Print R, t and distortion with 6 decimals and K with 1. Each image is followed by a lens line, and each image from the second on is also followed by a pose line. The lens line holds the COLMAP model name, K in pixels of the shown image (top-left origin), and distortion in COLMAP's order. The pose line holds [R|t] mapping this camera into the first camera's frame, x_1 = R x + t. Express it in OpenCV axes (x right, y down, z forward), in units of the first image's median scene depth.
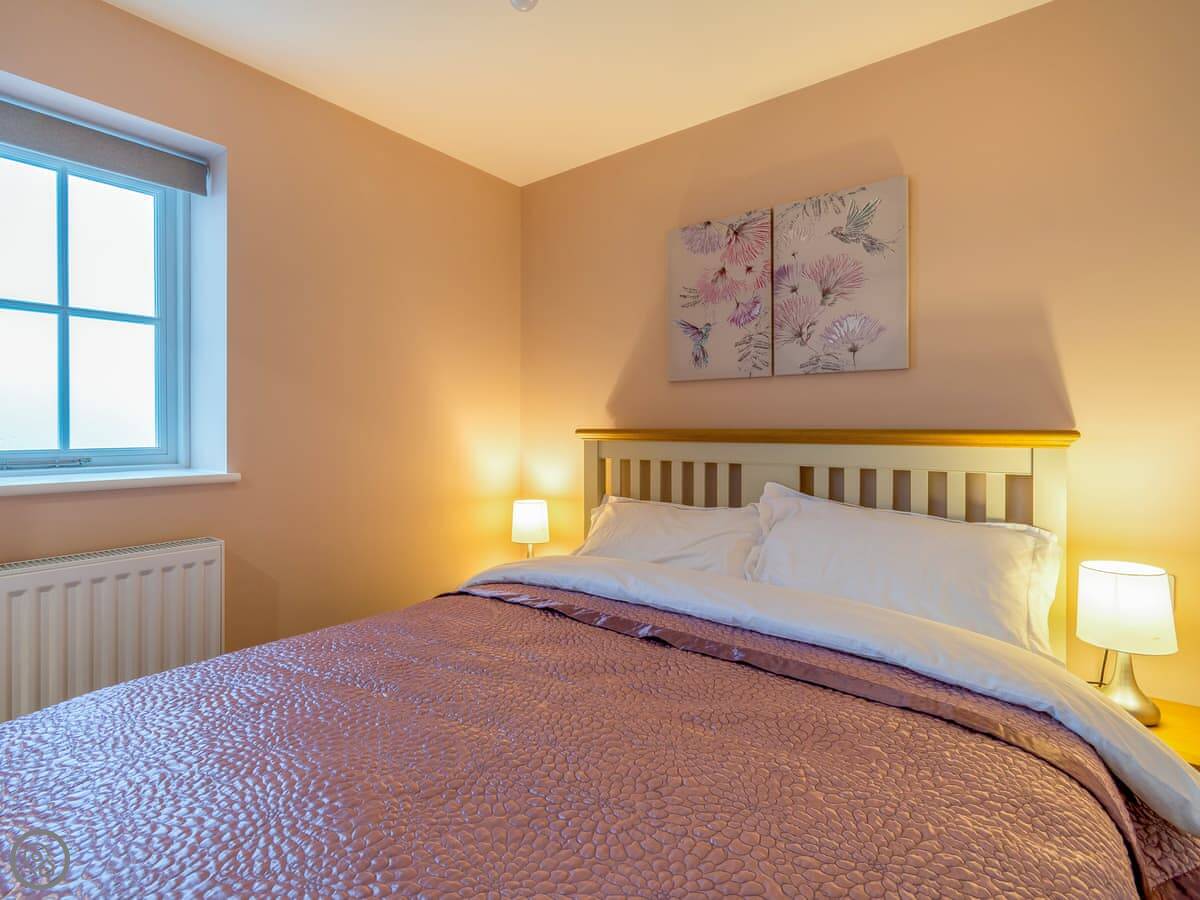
lens RADIAL K [[615.8, 0, 547.7], [0, 615.8, 453.9], [0, 0, 1]] dist [0.000837, -0.000588]
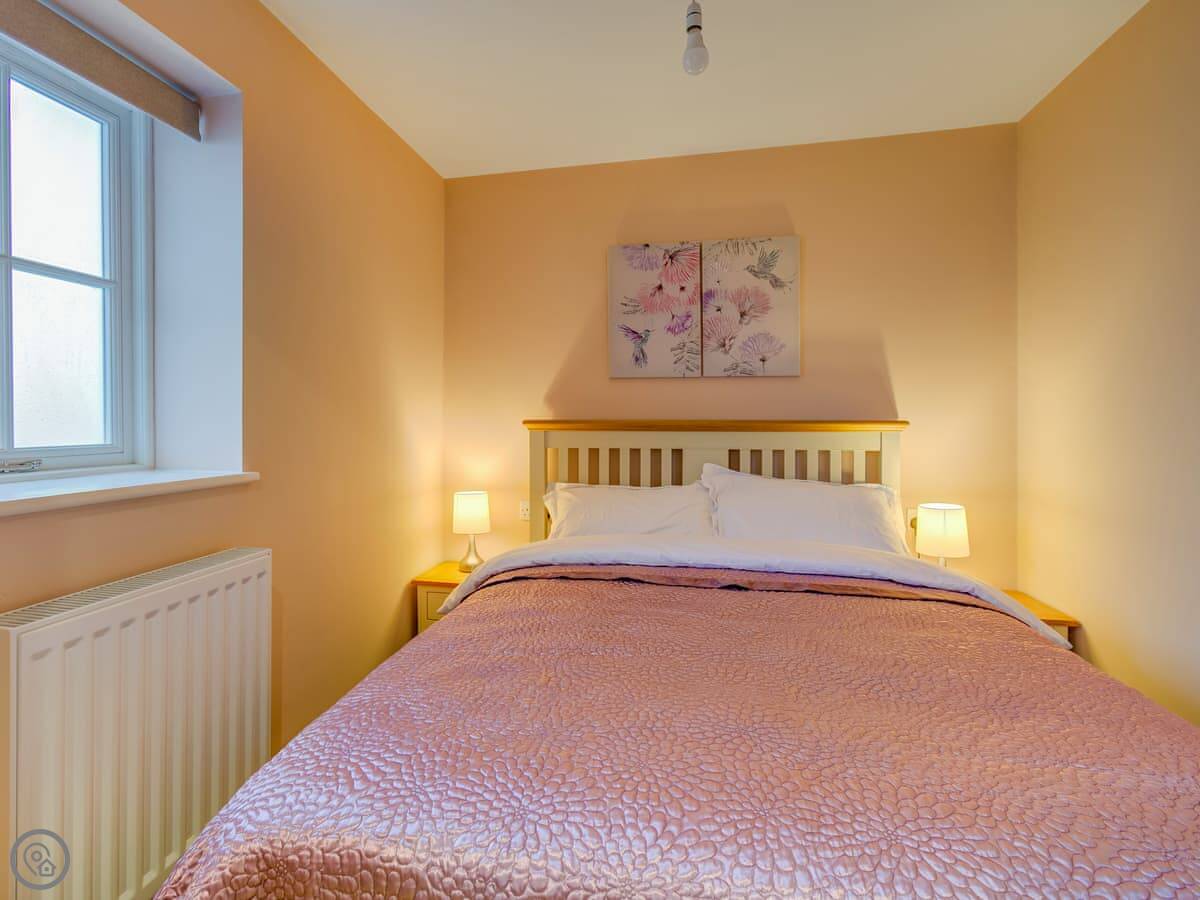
lens RADIAL K [[609.0, 0, 640.9], [0, 609.0, 431.9], [0, 0, 1]] dist [-0.003364, 0.000075]
pose [[0.870422, -0.010445, 0.492195, -0.351117], [0.020379, 0.999682, -0.014825, -0.000846], [-0.491884, 0.022934, 0.870359, 0.000387]]
